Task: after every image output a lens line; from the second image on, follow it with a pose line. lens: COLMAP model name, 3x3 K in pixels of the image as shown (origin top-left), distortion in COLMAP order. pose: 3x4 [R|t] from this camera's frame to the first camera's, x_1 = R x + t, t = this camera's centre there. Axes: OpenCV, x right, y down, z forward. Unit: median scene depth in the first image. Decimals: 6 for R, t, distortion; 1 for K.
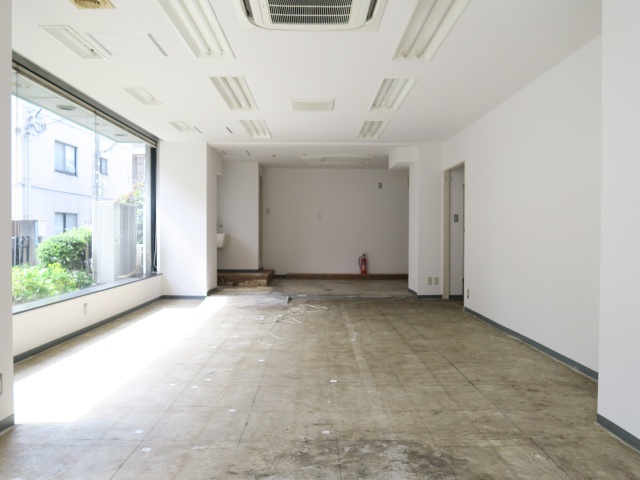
lens RADIAL K [[493.4, 0, 321.0], [0, 493.4, 239.3], [0, 0, 1]] dist [-0.027412, 0.003744]
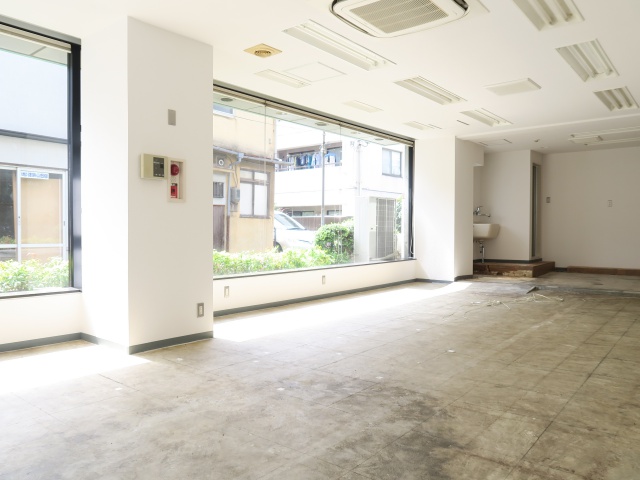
lens RADIAL K [[493.4, 0, 320.2], [0, 493.4, 238.1], [0, 0, 1]] dist [-0.027412, 0.003744]
pose [[0.766506, 0.003178, -0.642229, 0.509111], [-0.000832, 0.999992, 0.003955, 0.040128], [0.642236, -0.002497, 0.766503, 0.000876]]
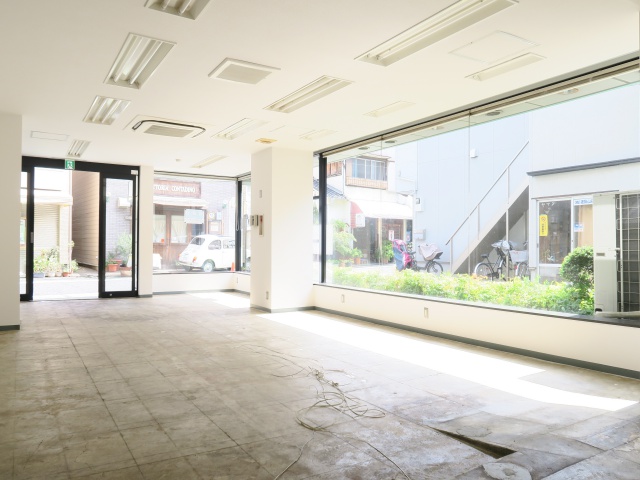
lens RADIAL K [[493.4, 0, 320.3], [0, 493.4, 243.5], [0, 0, 1]] dist [-0.027412, 0.003744]
pose [[-0.859547, -0.018753, -0.510713, 0.430041], [-0.020765, 0.999783, -0.001762, -0.007106], [0.510635, 0.009091, -0.859749, 2.756988]]
